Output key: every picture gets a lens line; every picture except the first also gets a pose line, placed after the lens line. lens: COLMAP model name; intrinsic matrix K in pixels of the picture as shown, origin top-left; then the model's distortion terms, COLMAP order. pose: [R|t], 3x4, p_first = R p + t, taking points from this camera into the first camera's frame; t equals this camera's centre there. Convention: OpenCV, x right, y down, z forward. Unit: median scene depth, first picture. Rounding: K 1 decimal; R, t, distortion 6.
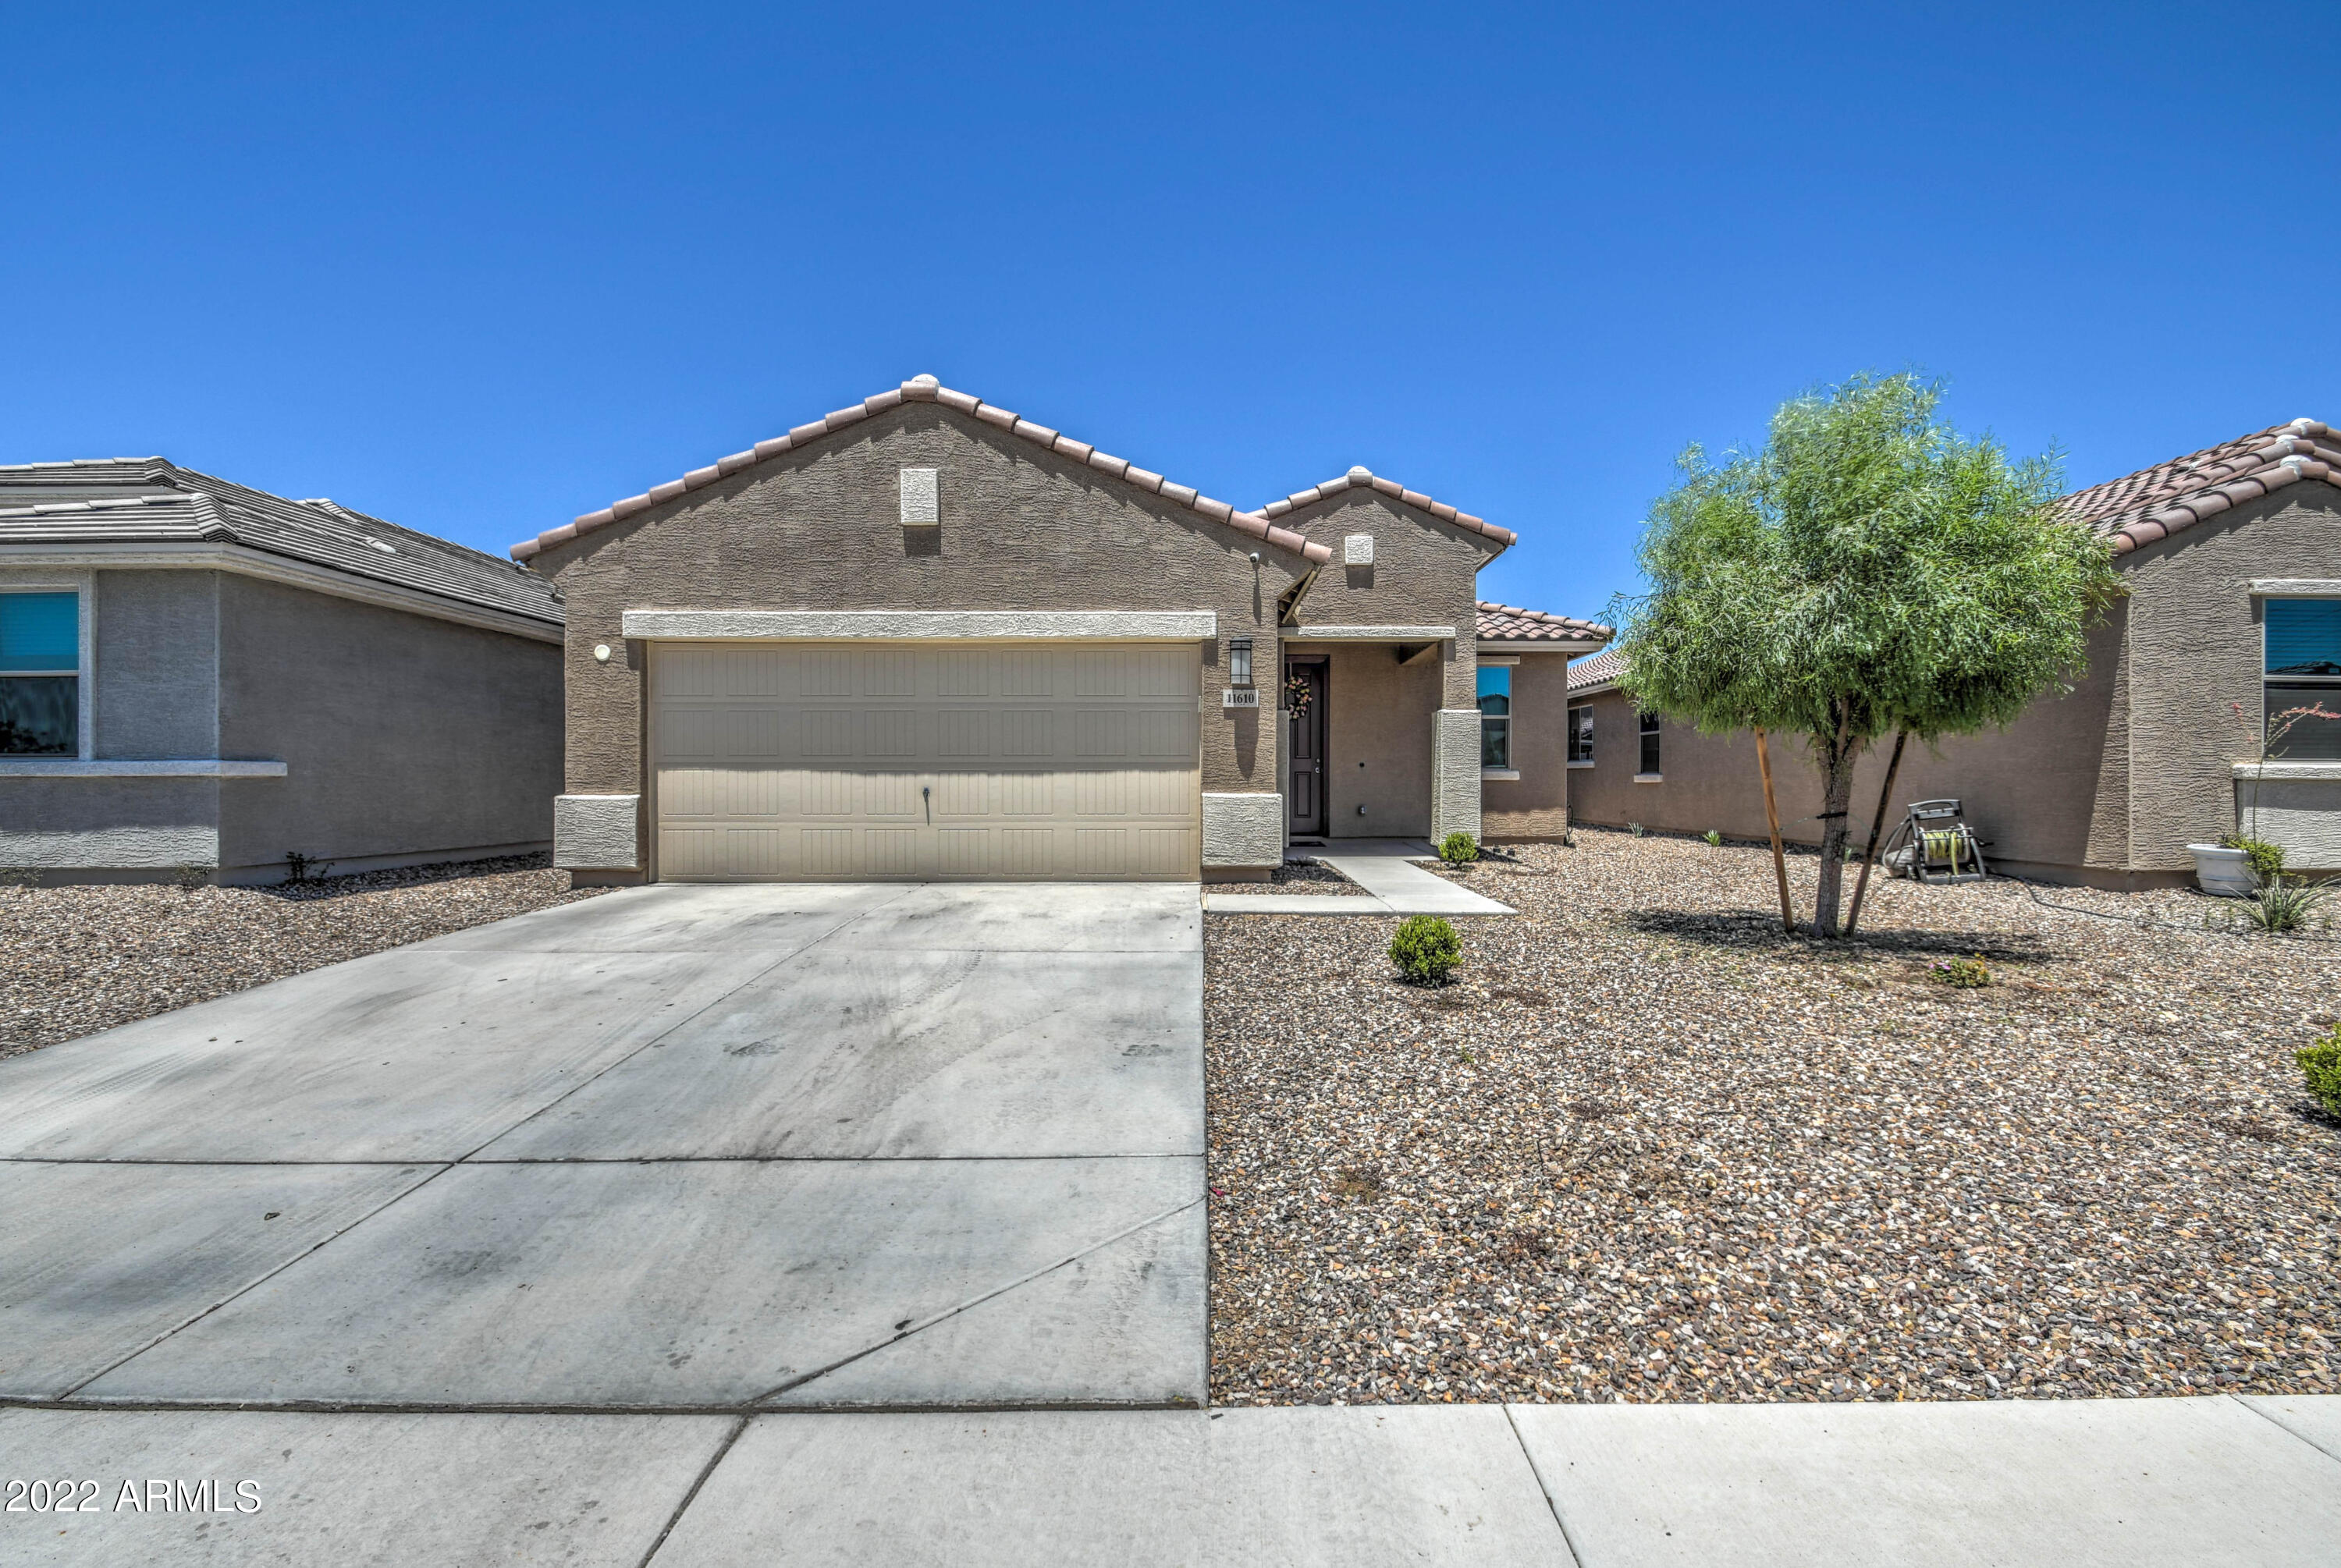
lens RADIAL K [[1085.4, 0, 1175.8], [0, 1085.4, 785.1], [0, 0, 1]] dist [-0.005125, -0.002107]
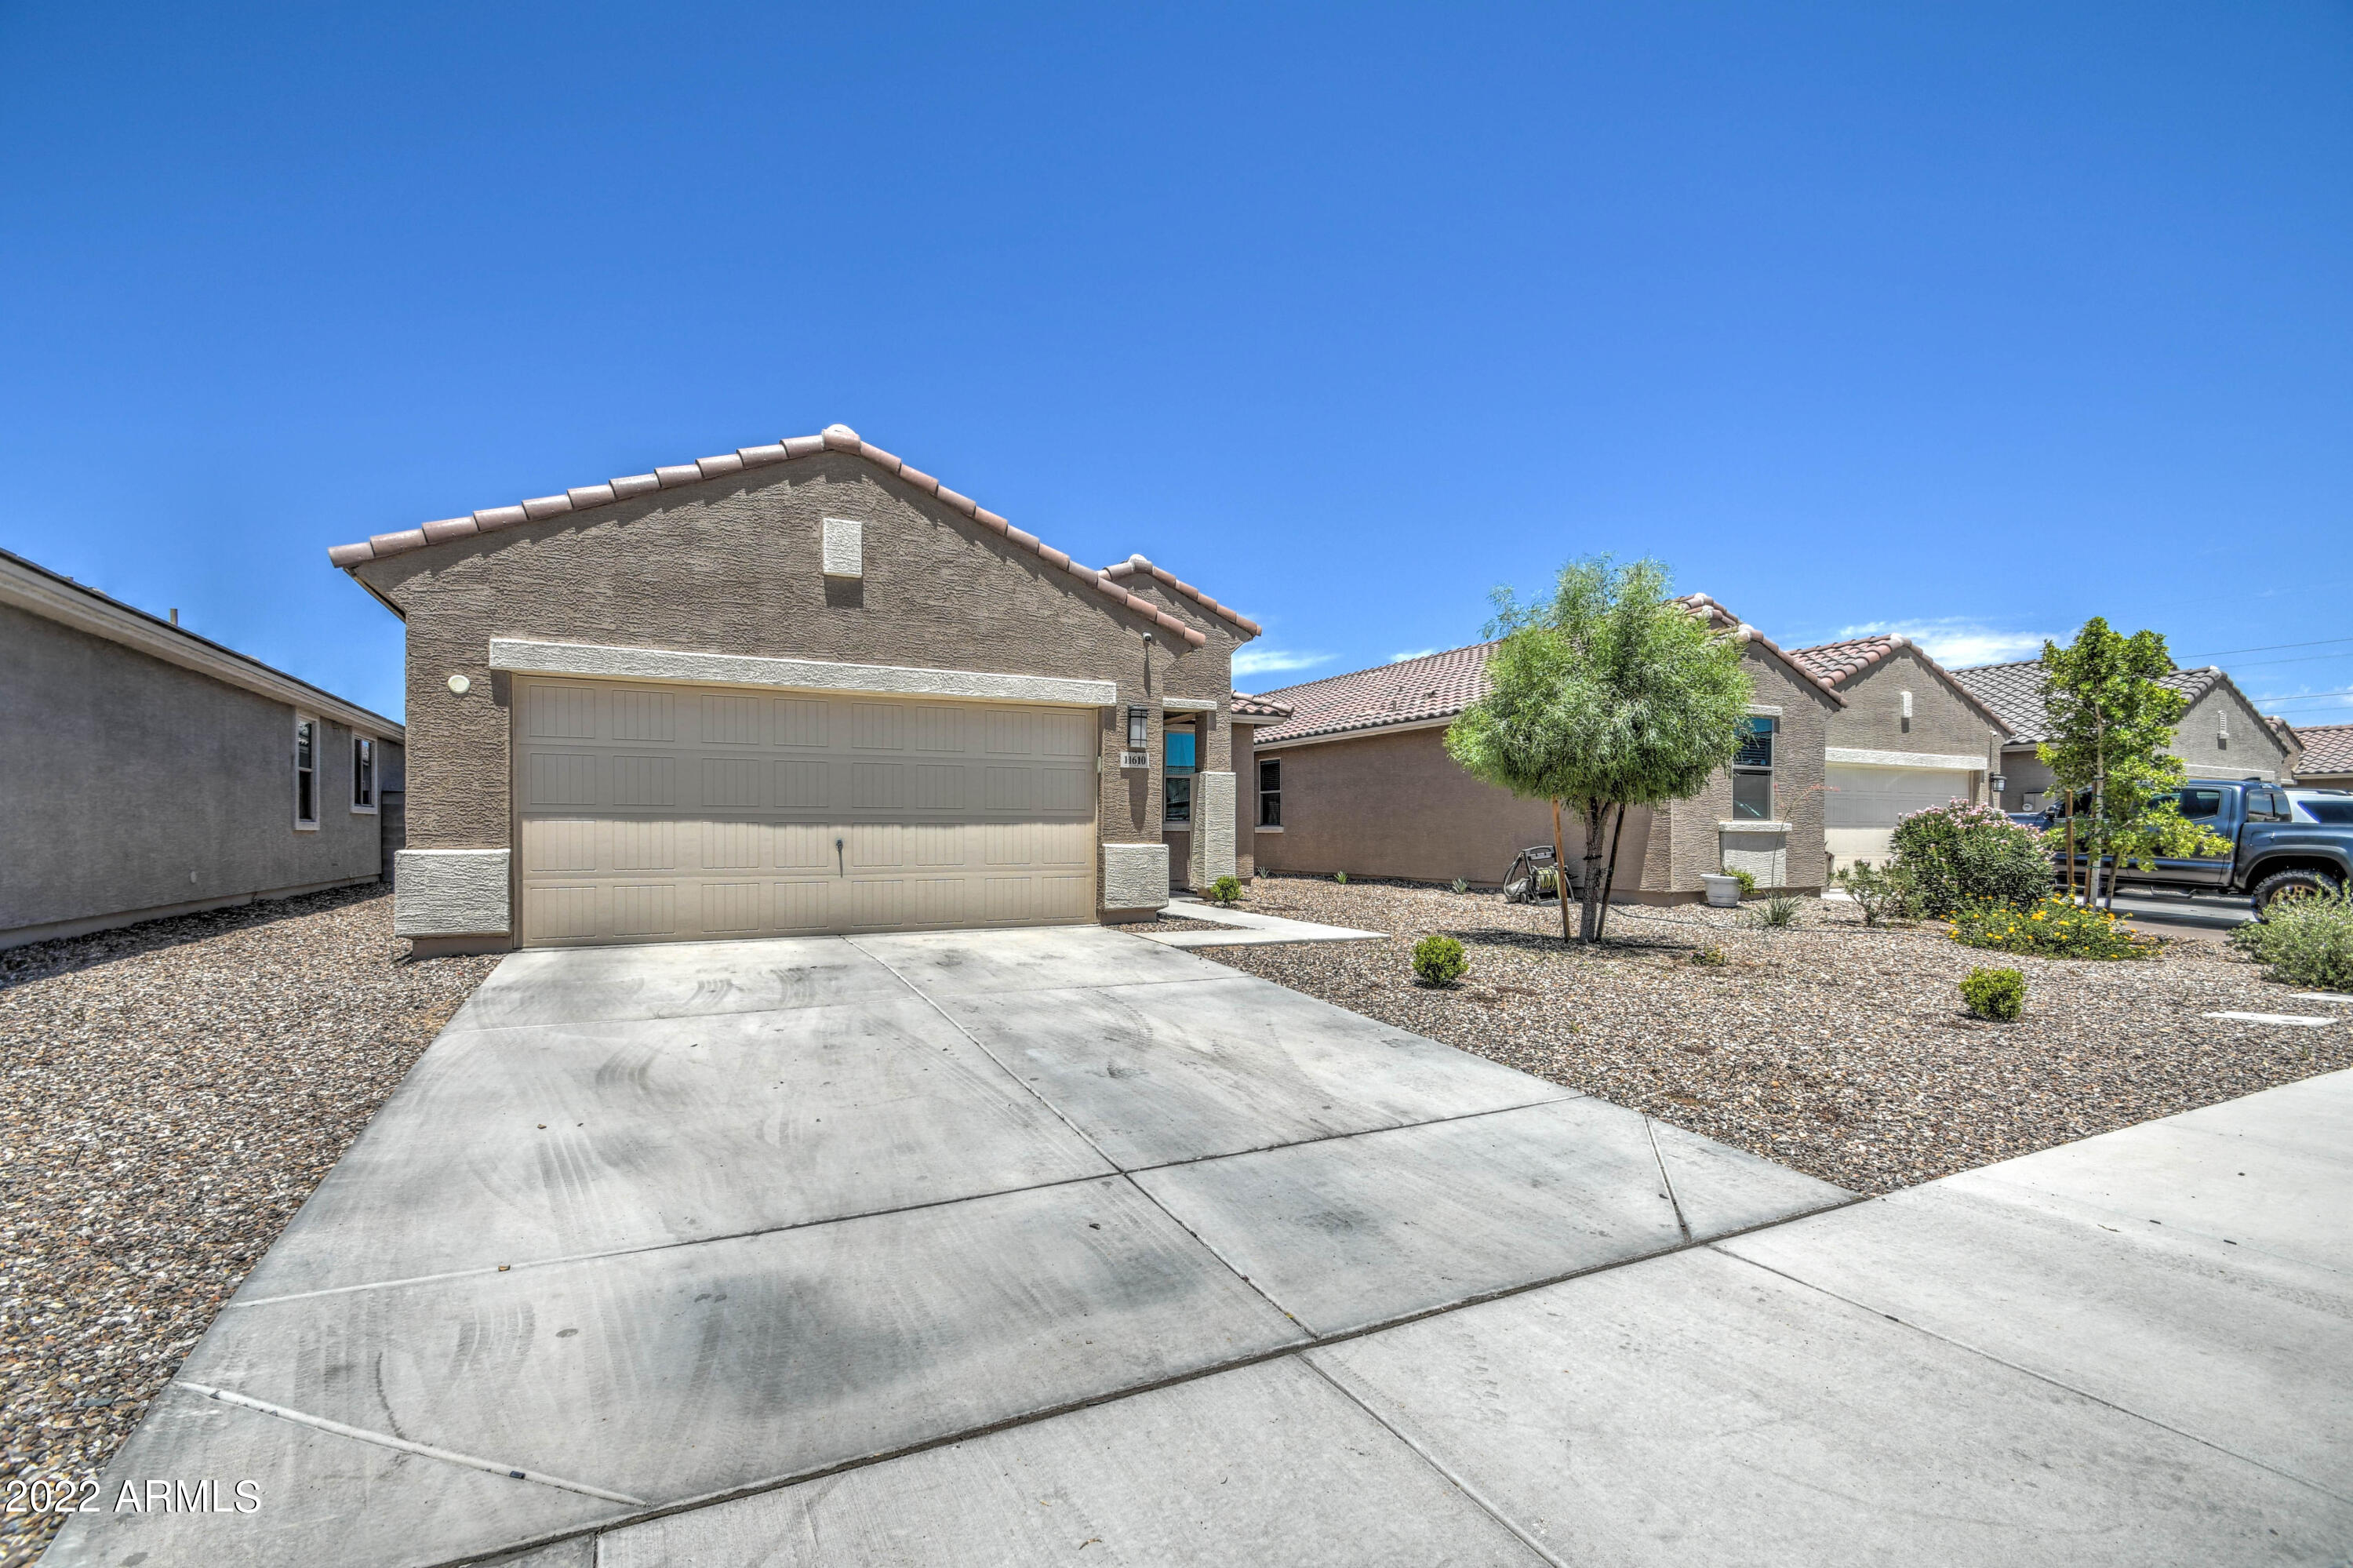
lens RADIAL K [[1061.3, 0, 1157.8], [0, 1061.3, 837.4], [0, 0, 1]] dist [0.000139, -0.006972]
pose [[0.896341, -0.002066, 0.443361, -0.408296], [0.001008, 0.999996, 0.002623, -0.001909], [-0.443365, -0.001904, 0.896339, -0.003401]]
